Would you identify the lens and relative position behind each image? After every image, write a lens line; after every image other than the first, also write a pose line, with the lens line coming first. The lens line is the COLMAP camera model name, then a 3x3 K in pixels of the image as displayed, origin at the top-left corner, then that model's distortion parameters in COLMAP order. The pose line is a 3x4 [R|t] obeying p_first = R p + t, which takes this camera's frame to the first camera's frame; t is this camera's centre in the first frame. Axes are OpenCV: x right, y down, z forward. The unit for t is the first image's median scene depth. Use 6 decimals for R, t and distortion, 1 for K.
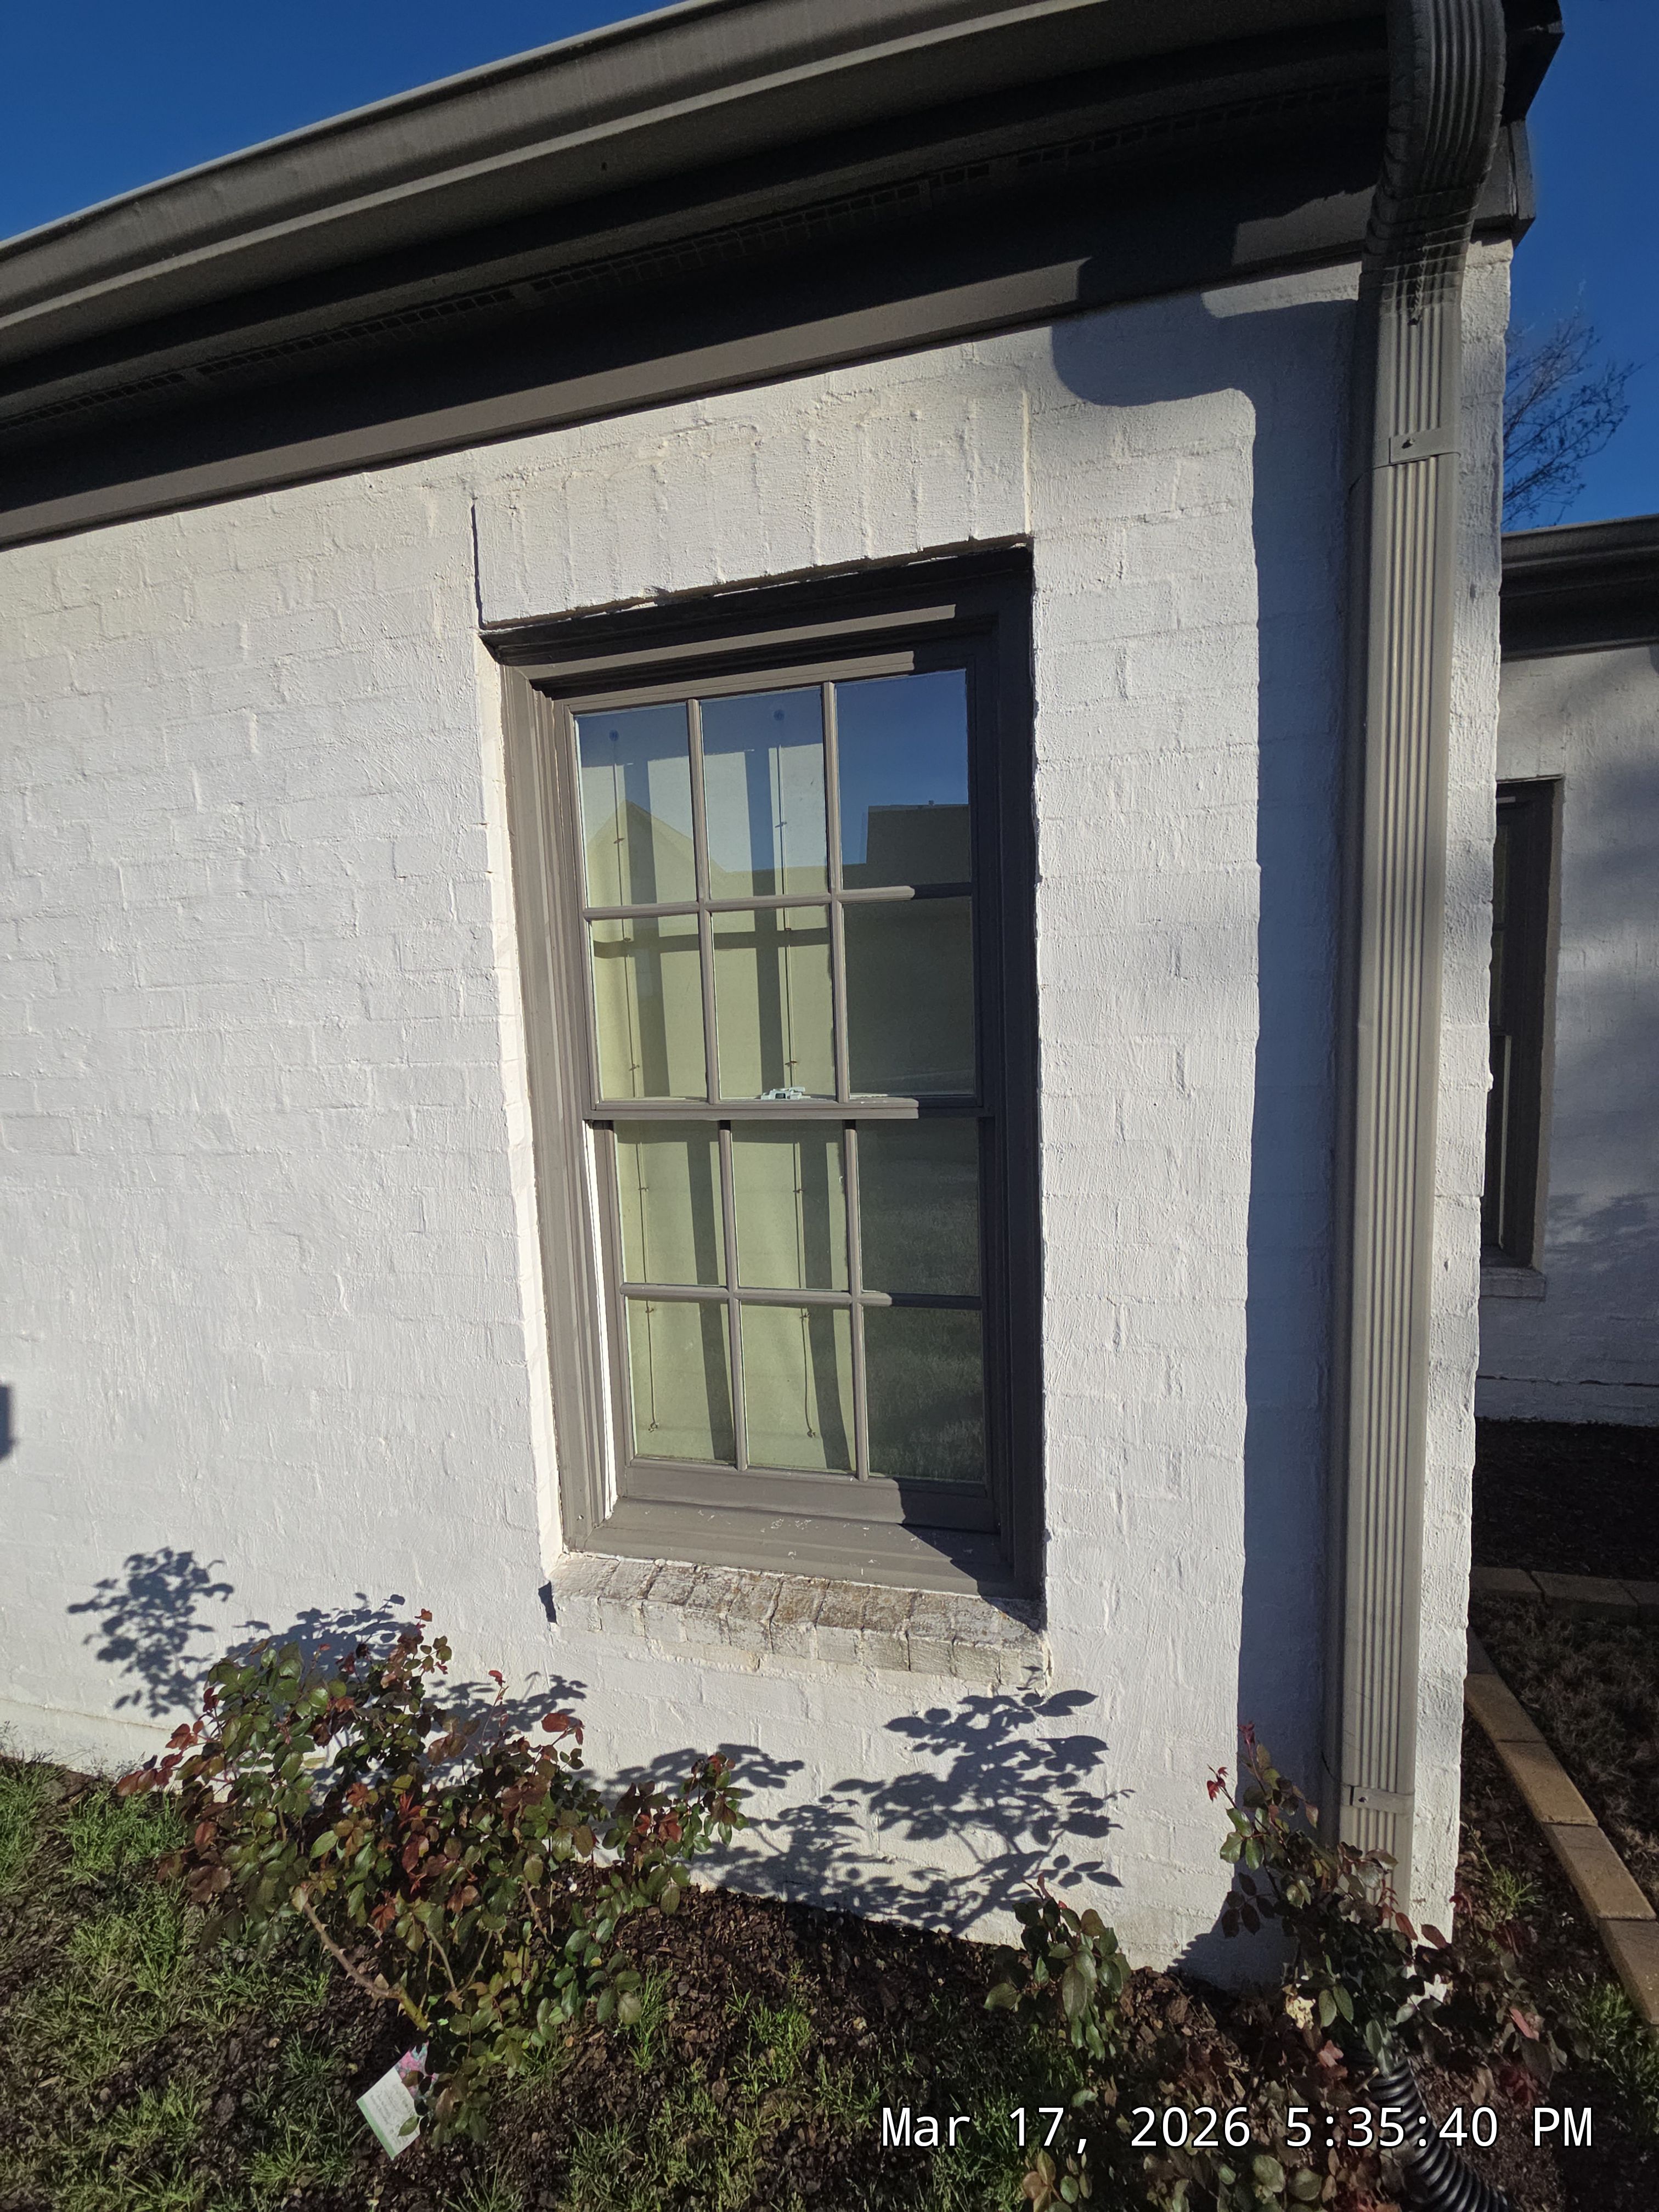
lens RADIAL K [[901.0, 0, 818.9], [0, 901.0, 1105.0], [0, 0, 1]] dist [0.011852, -0.006765]
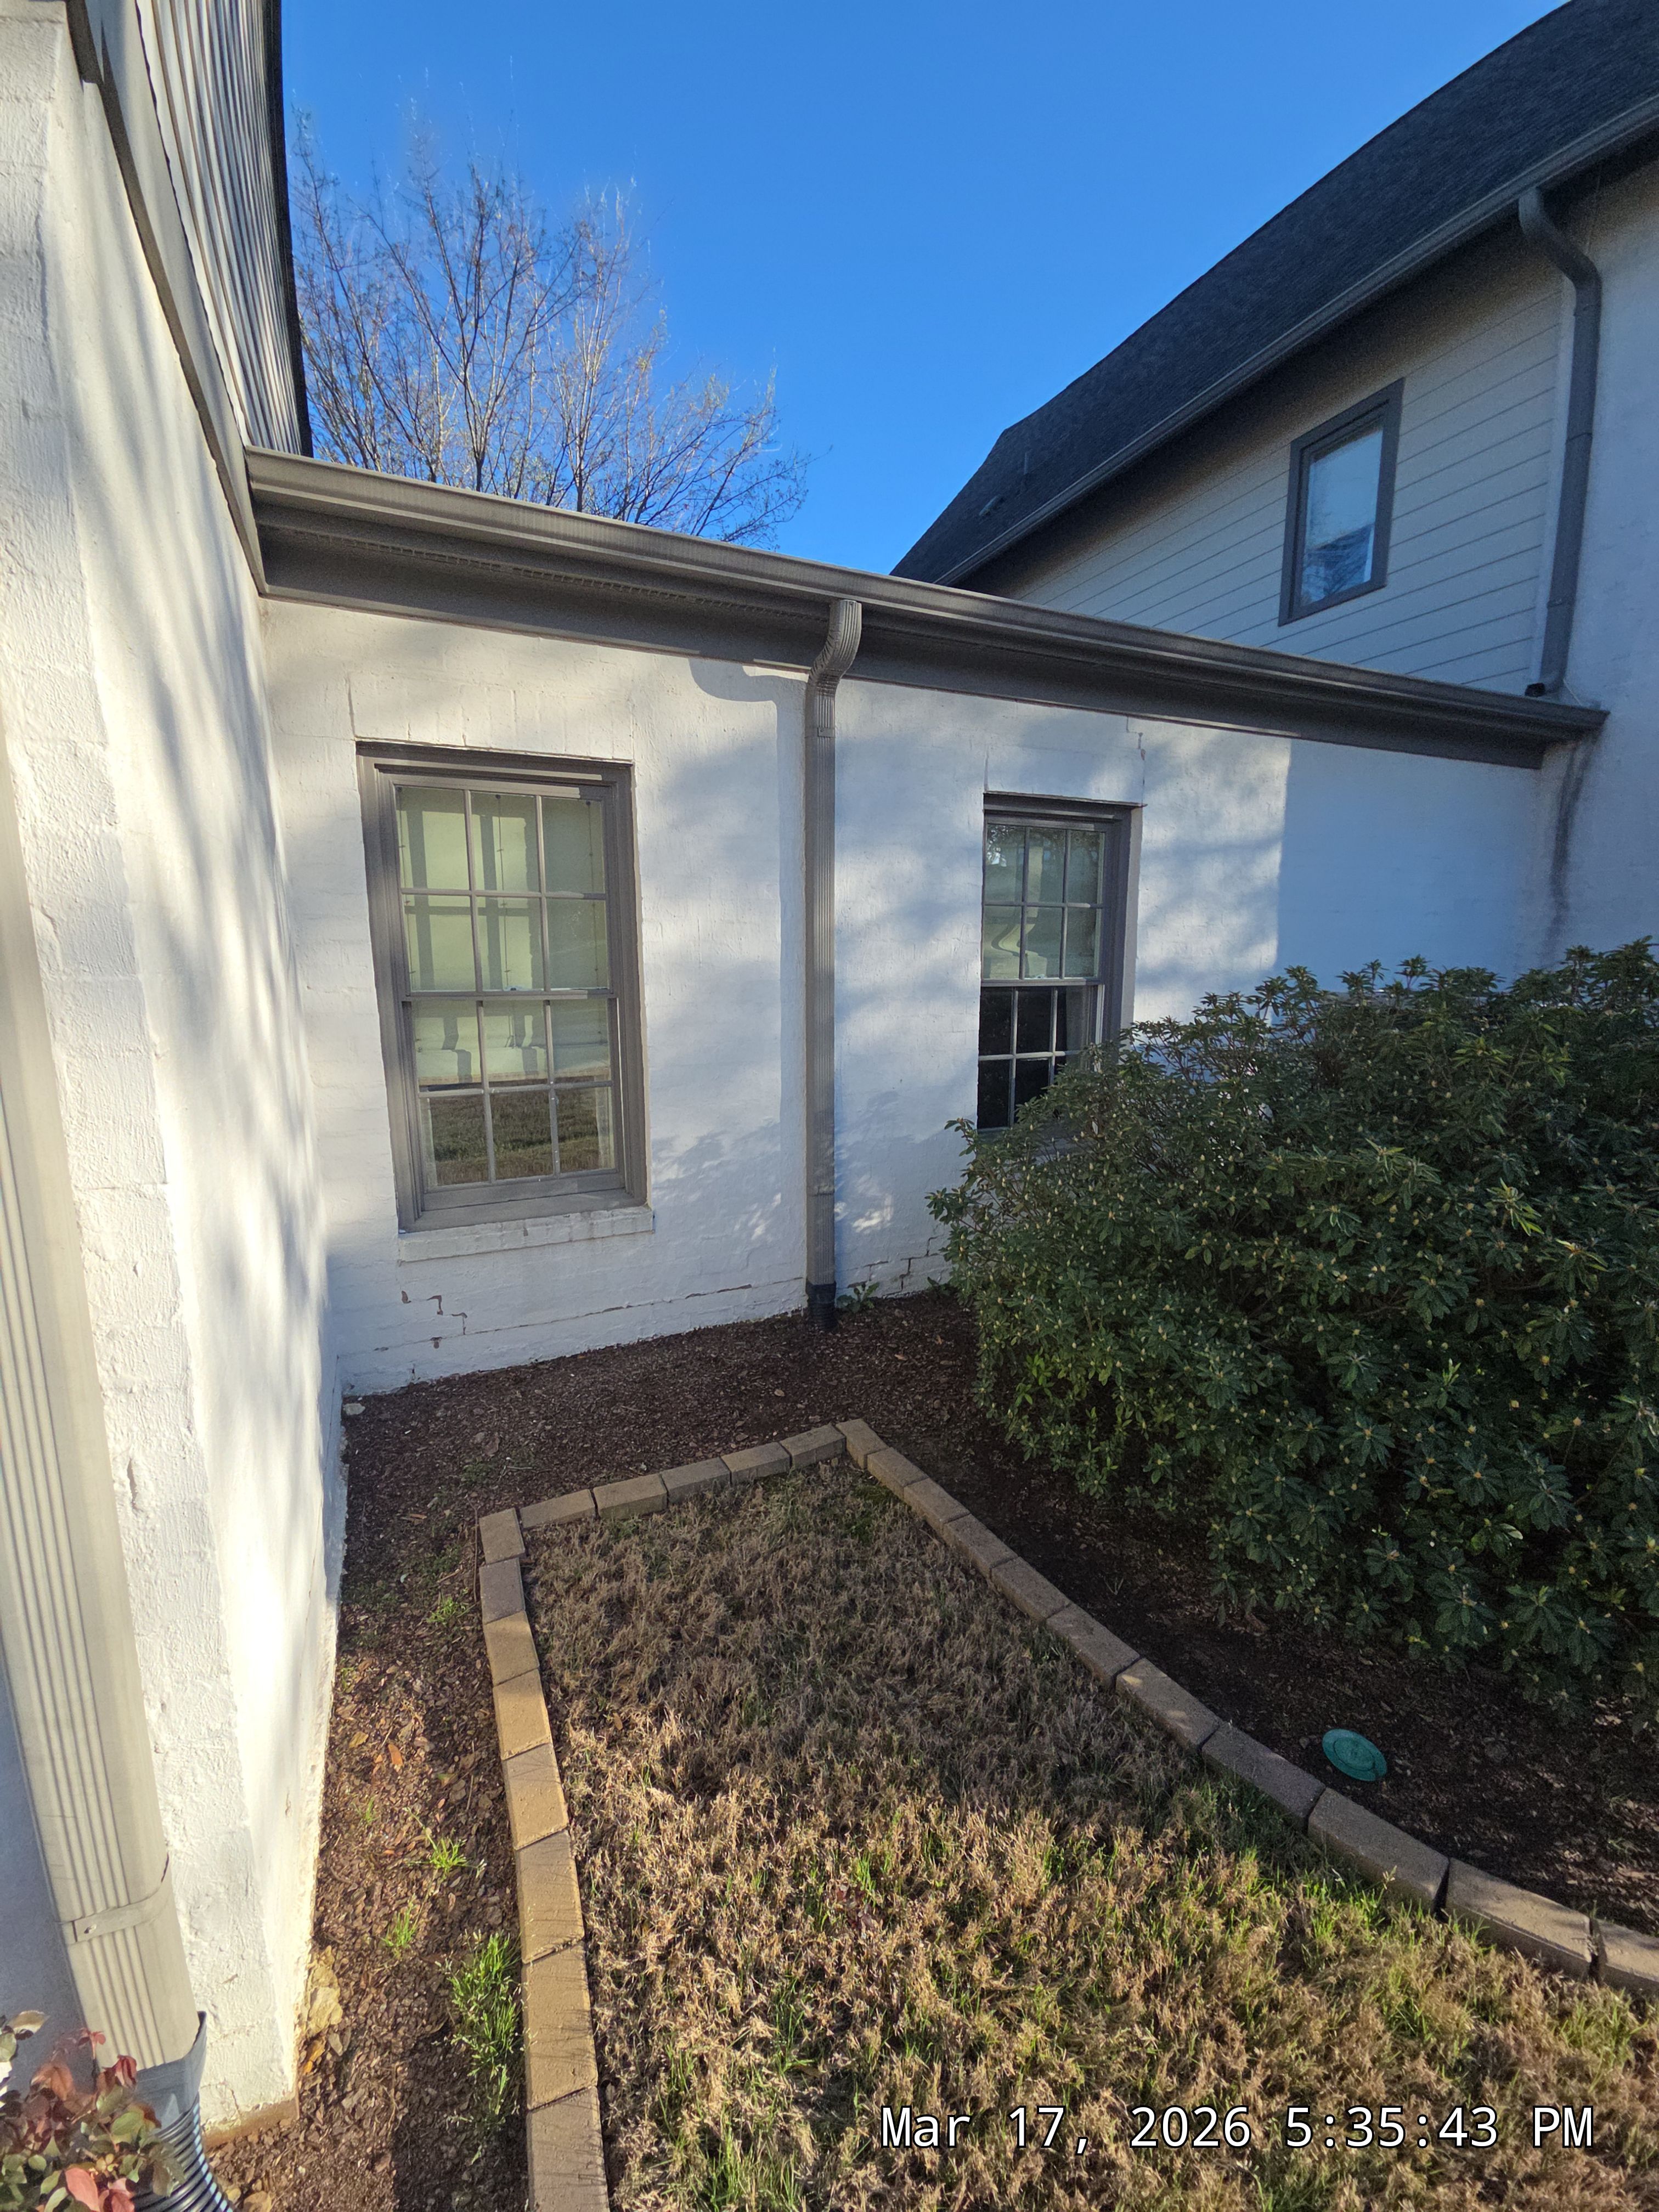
lens RADIAL K [[901.0, 0, 818.9], [0, 901.0, 1105.0], [0, 0, 1]] dist [0.011852, -0.006765]
pose [[0.787917, -0.066880, 0.612139, 0.509905], [0.041973, 0.997605, 0.054969, 0.004924], [-0.614350, -0.017617, 0.788837, -0.026977]]
